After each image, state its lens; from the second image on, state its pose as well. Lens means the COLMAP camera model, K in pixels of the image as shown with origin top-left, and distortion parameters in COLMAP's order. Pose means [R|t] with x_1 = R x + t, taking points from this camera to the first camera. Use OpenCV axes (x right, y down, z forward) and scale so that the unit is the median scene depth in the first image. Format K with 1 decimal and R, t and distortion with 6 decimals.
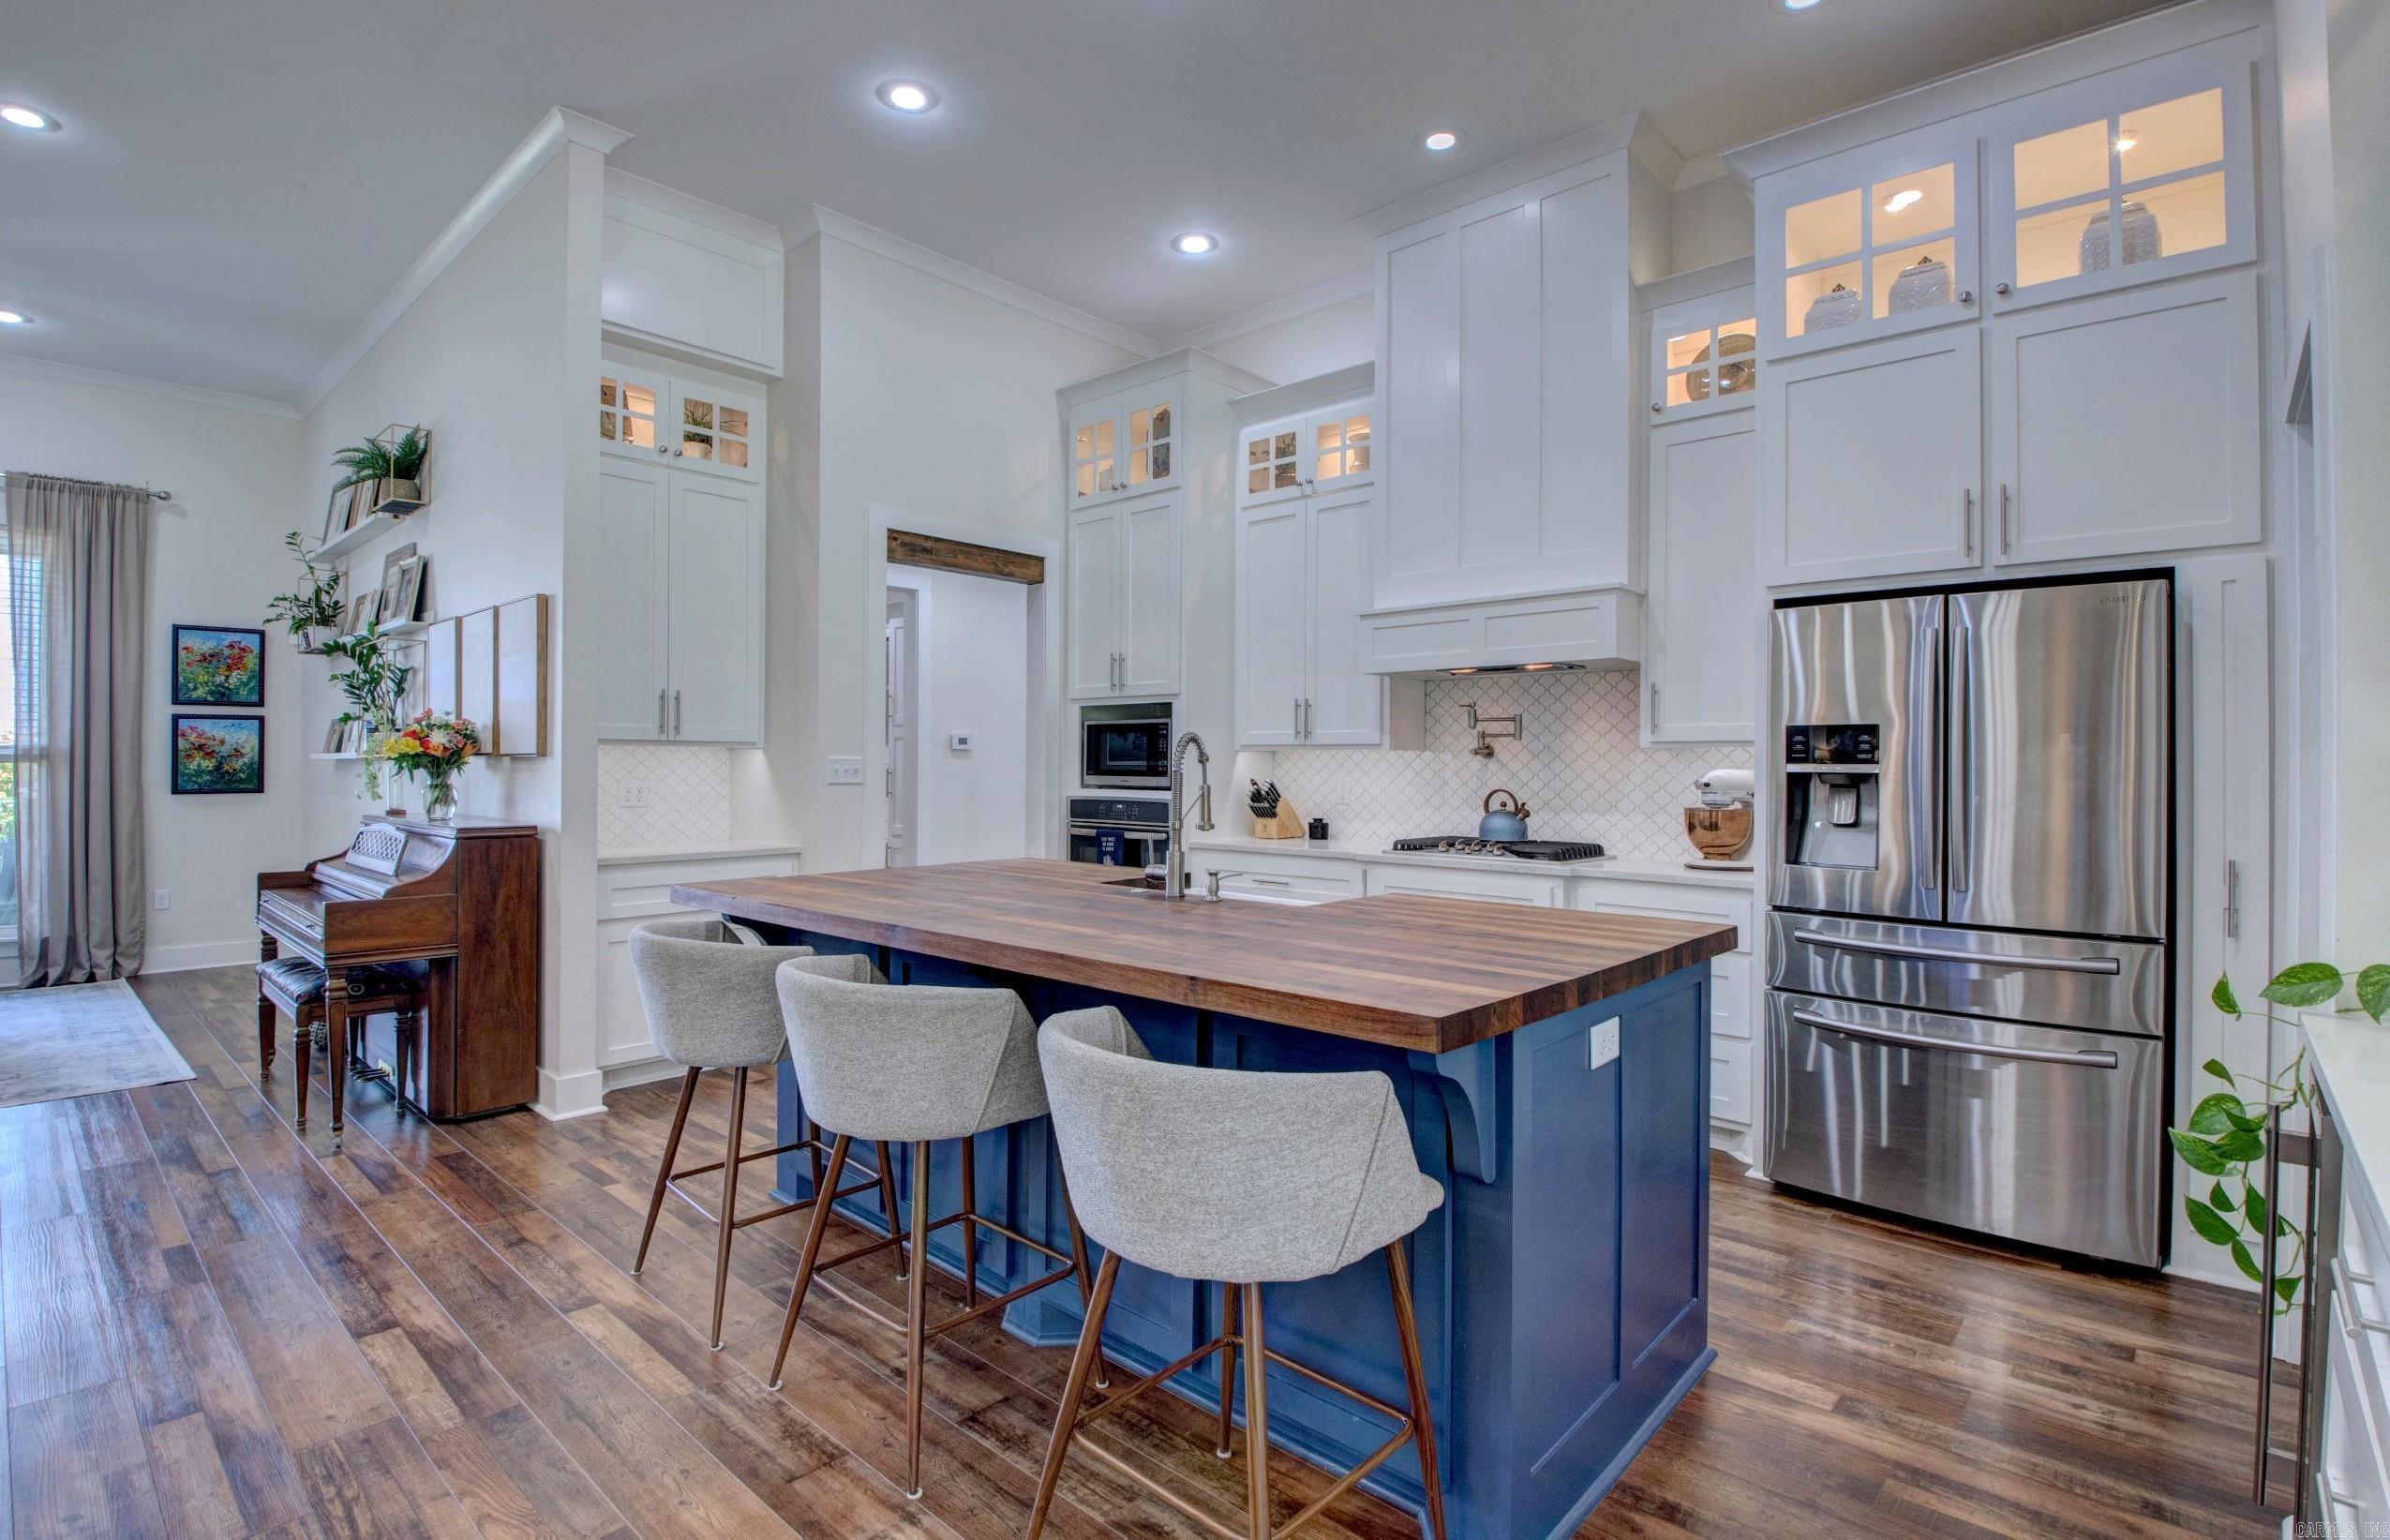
lens RADIAL K [[1115.3, 0, 1186.4], [0, 1115.3, 760.0], [0, 0, 1]] dist [0.019616, -0.032819]
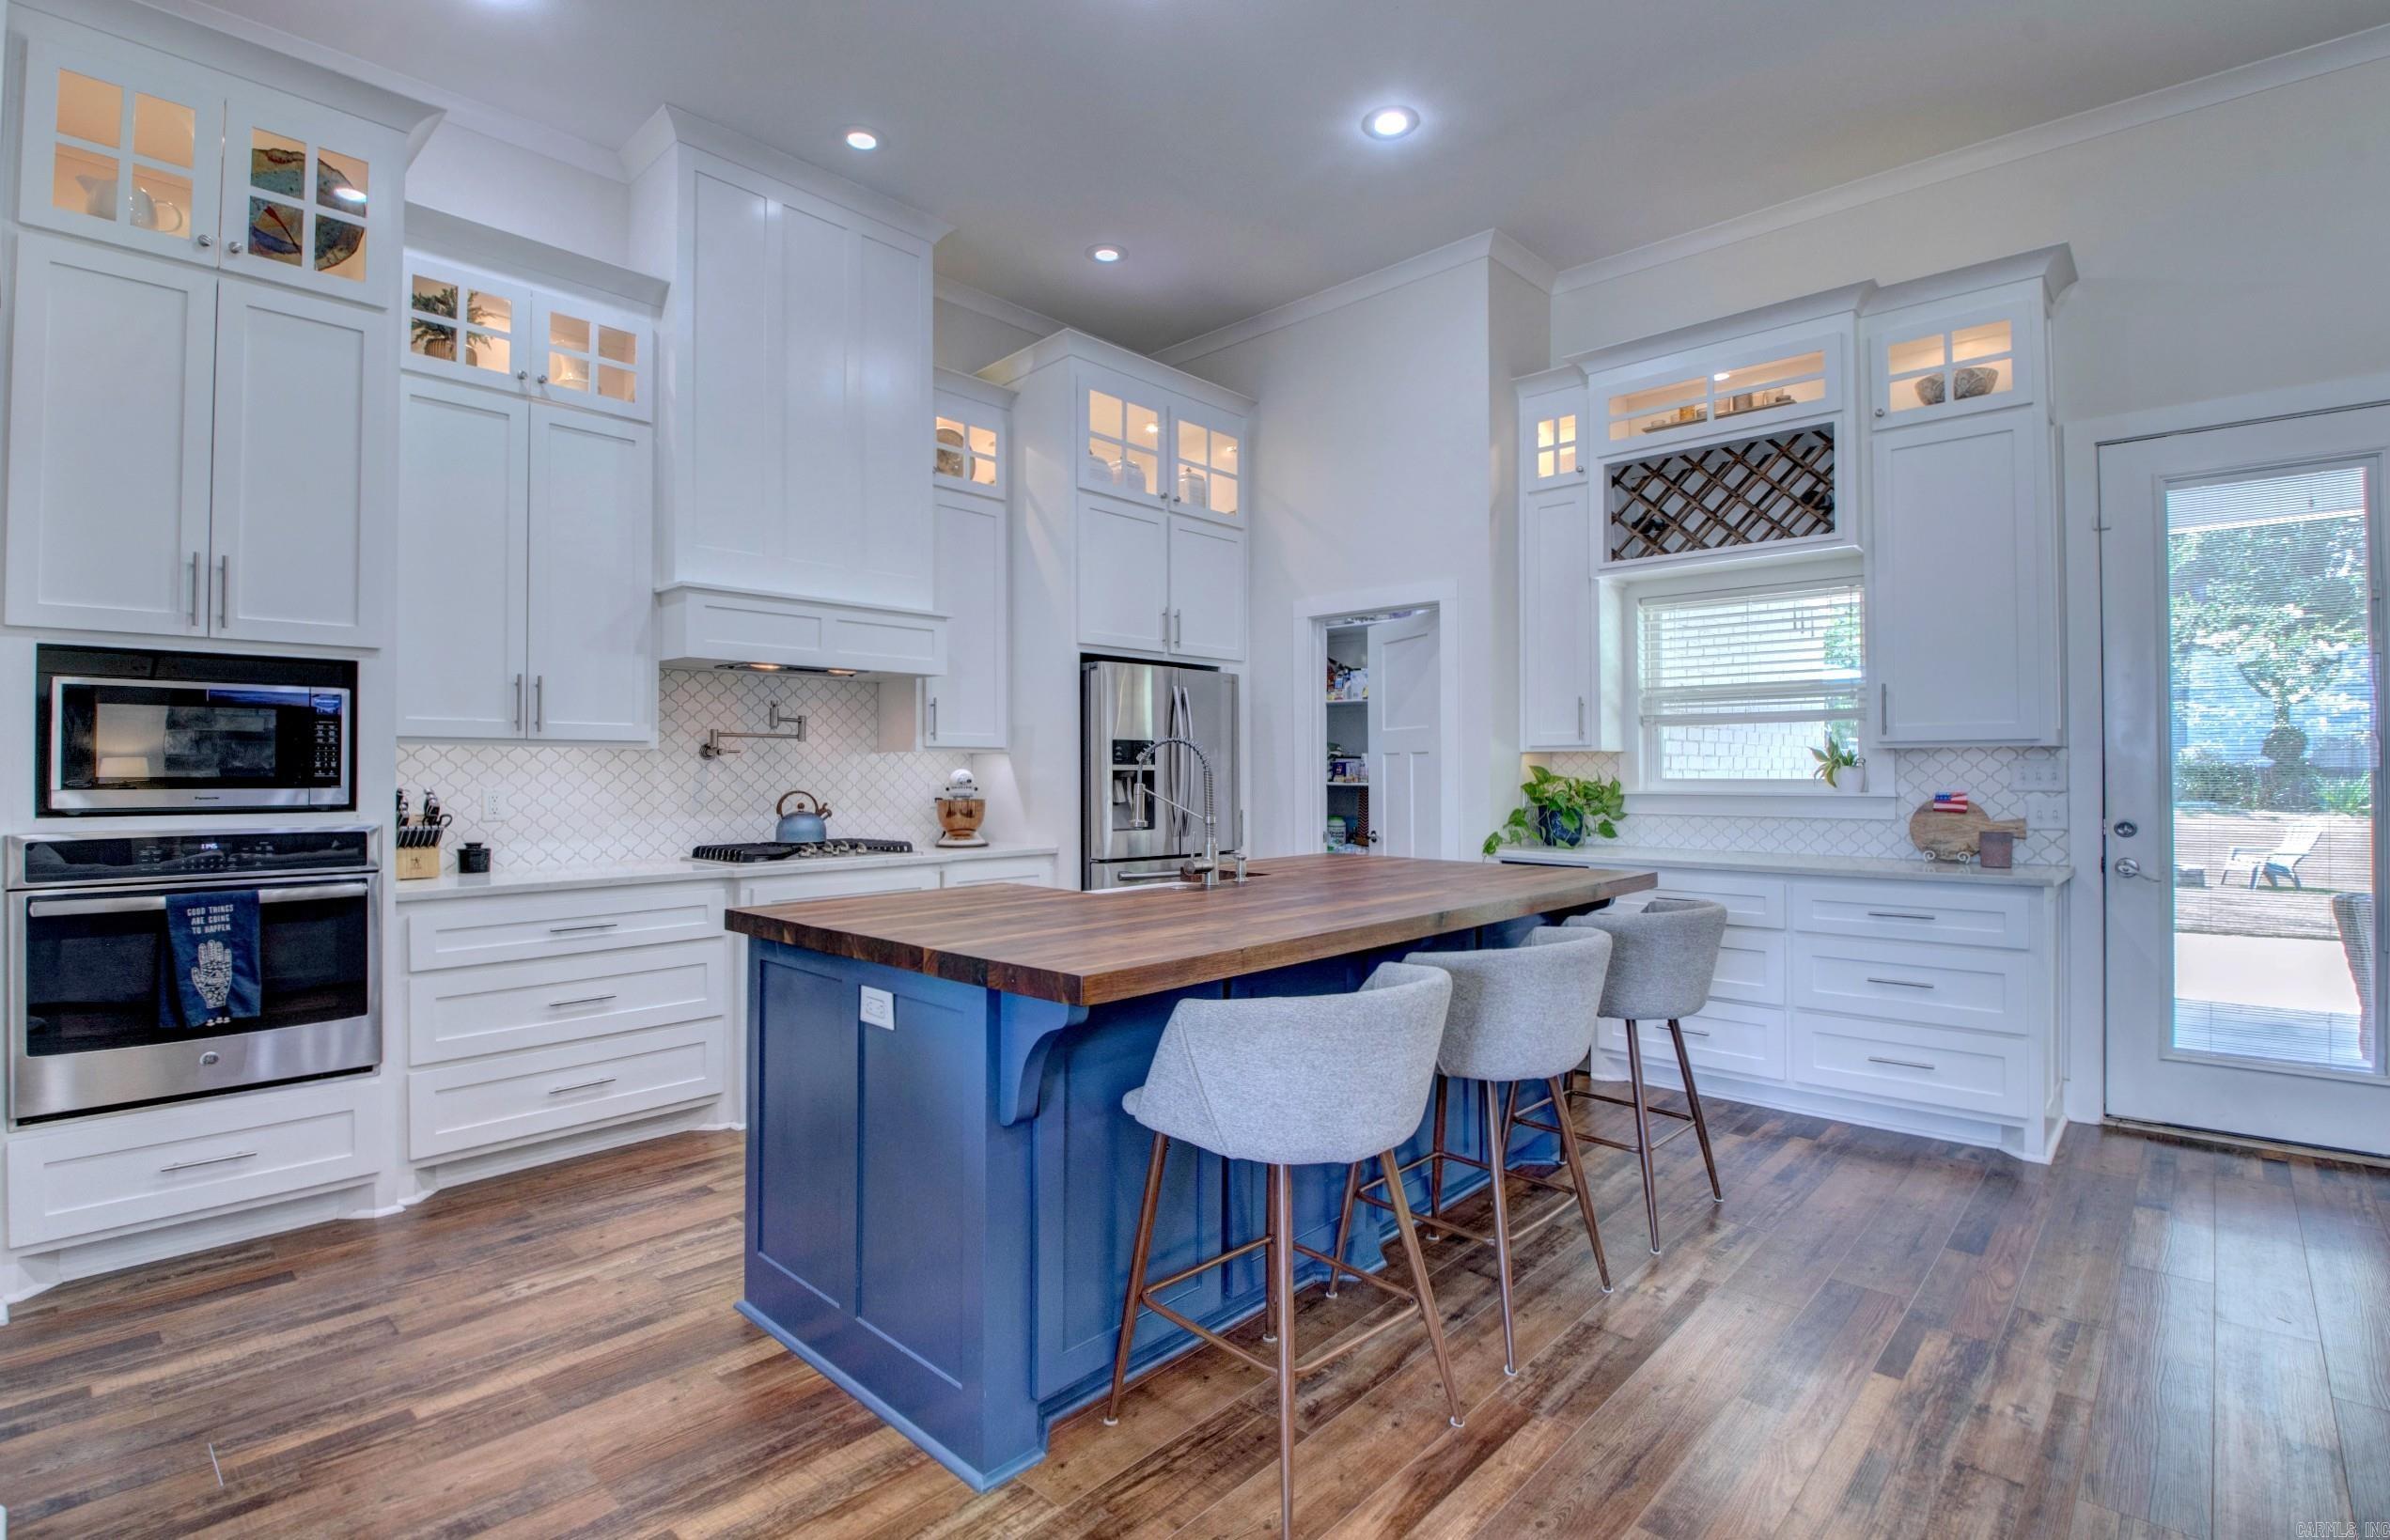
lens RADIAL K [[1105.1, 0, 1190.2], [0, 1105.1, 758.2], [0, 0, 1]] dist [0.019544, -0.034080]
pose [[0.005575, 0.006737, 0.999962, -0.621625], [-0.001256, 0.999977, -0.006730, 0.003027], [-0.999984, -0.001218, 0.005583, 0.577777]]
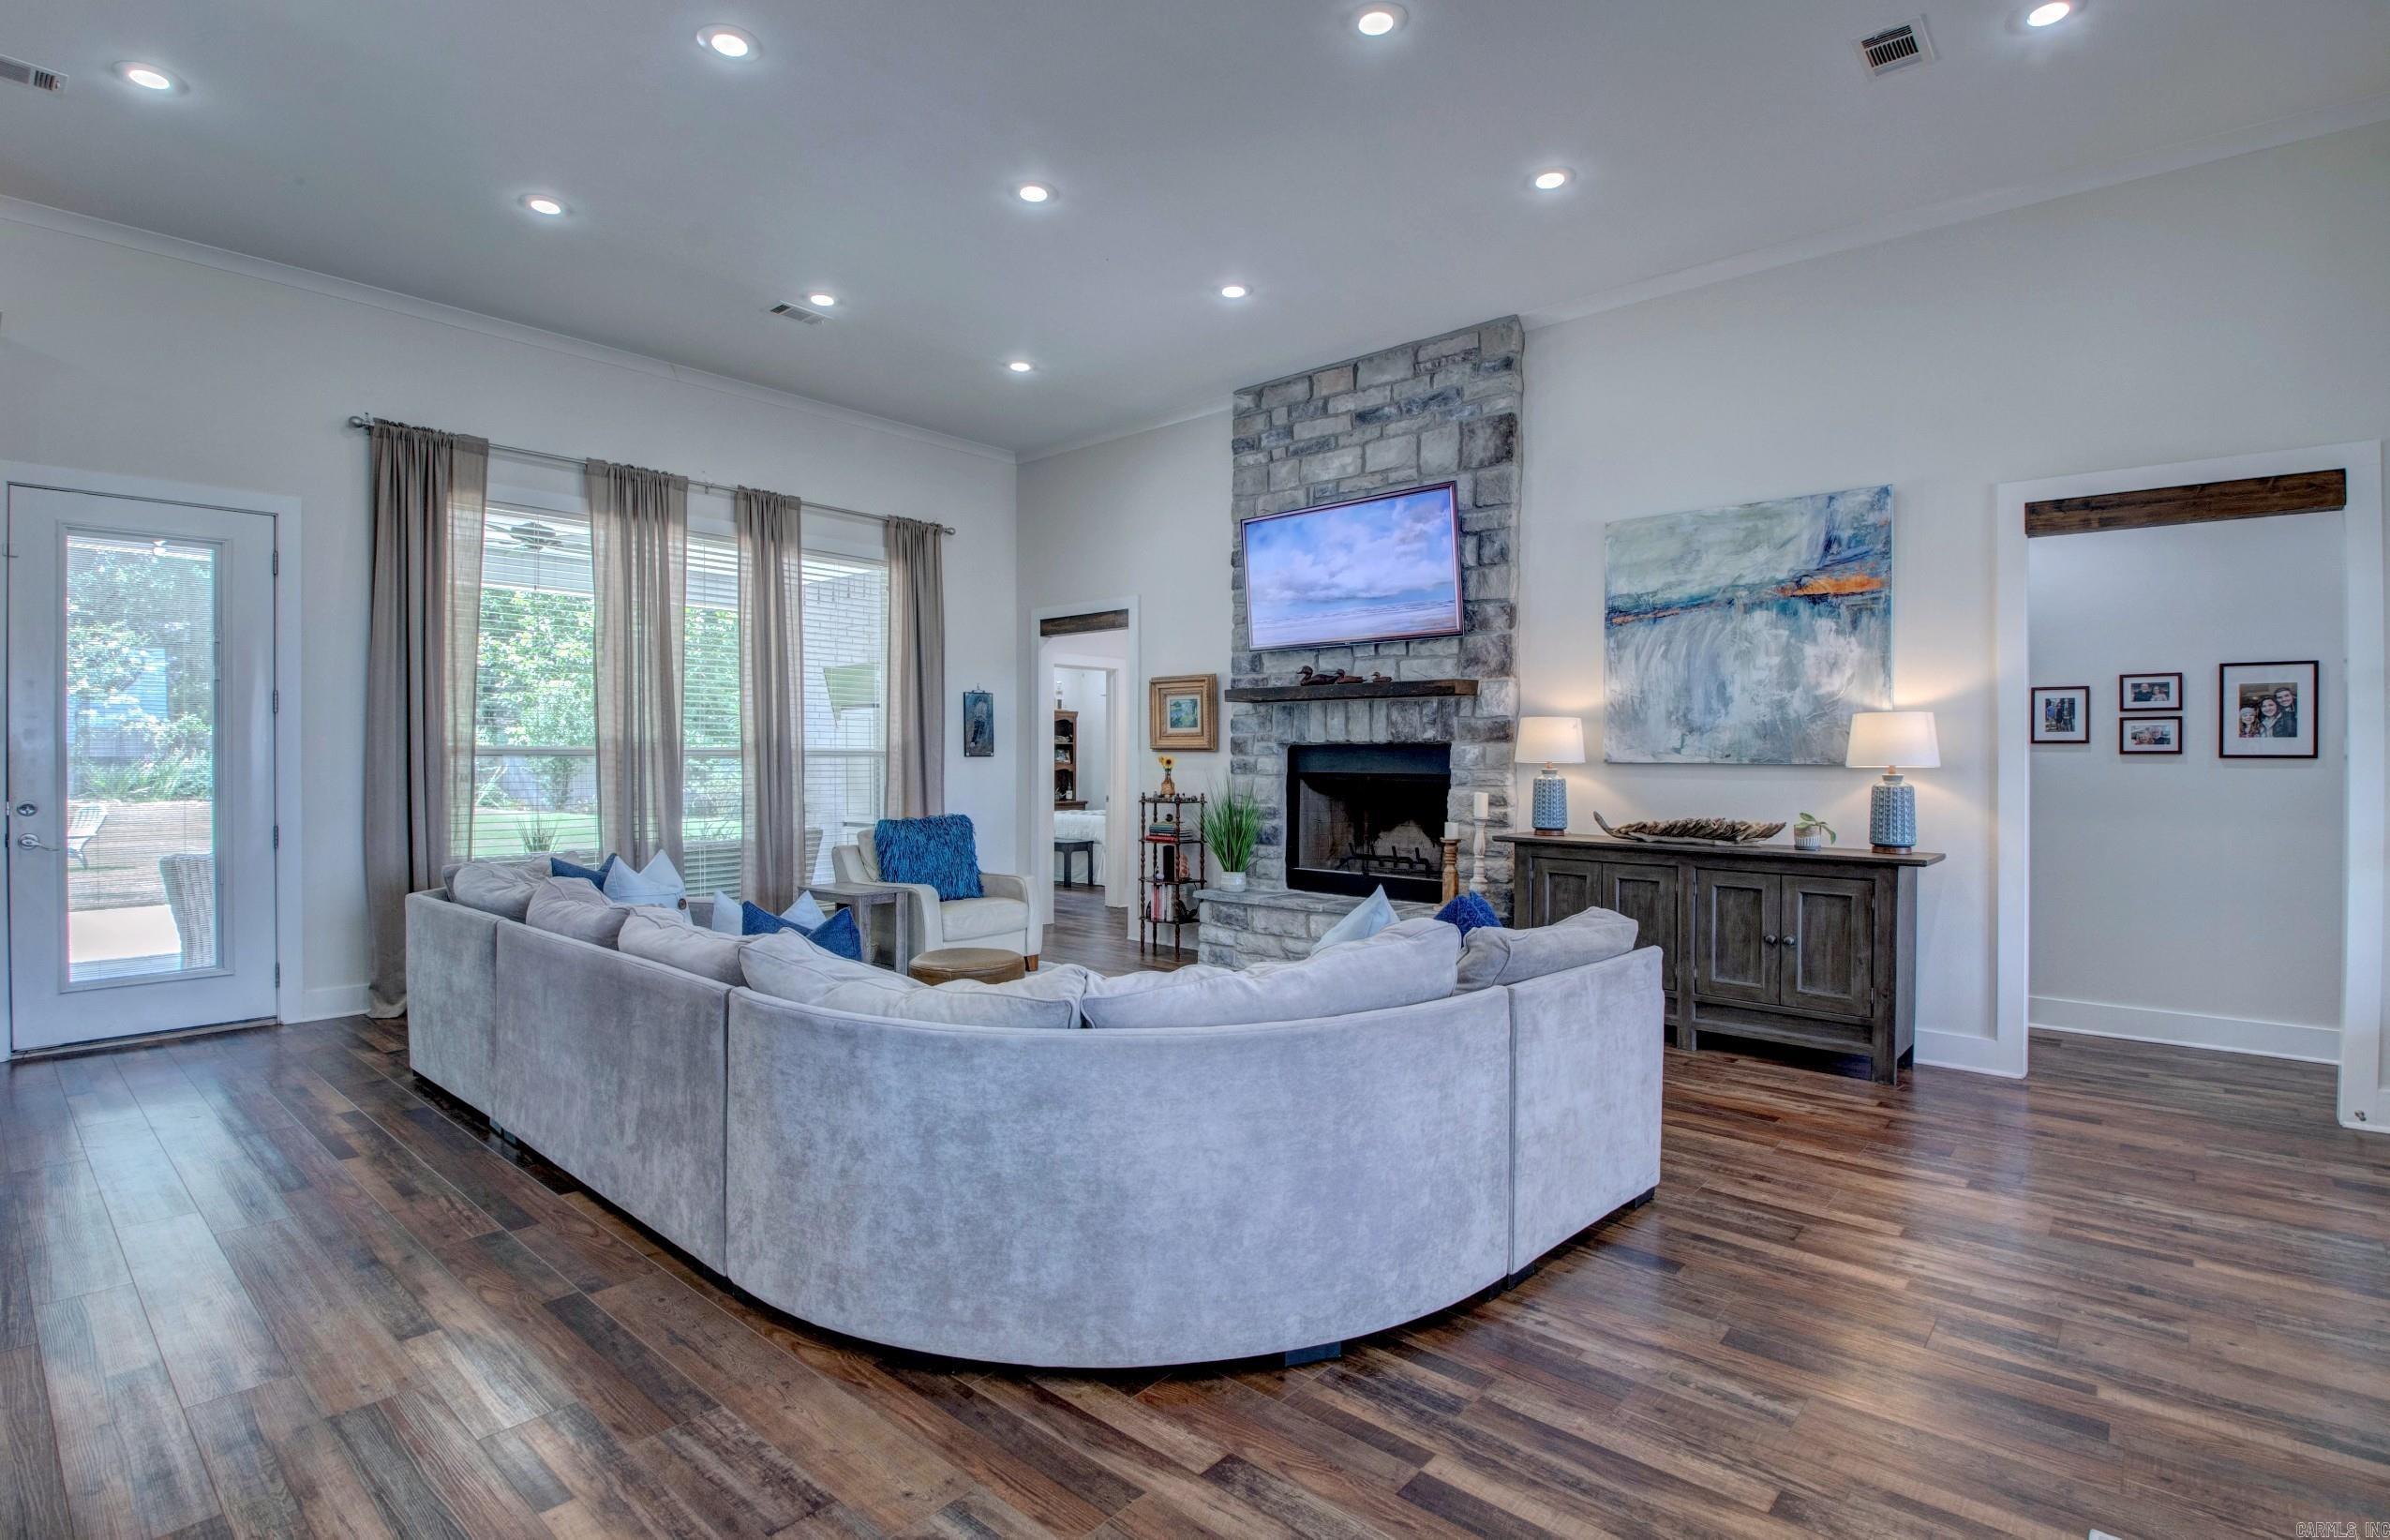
lens RADIAL K [[1115.3, 0, 1186.4], [0, 1115.3, 760.0], [0, 0, 1]] dist [0.019616, -0.032819]
pose [[-0.999704, -0.005659, -0.023654, -0.796523], [-0.005634, 0.999983, -0.001145, 0.001015], [0.023660, -0.001011, -0.999720, 0.866726]]
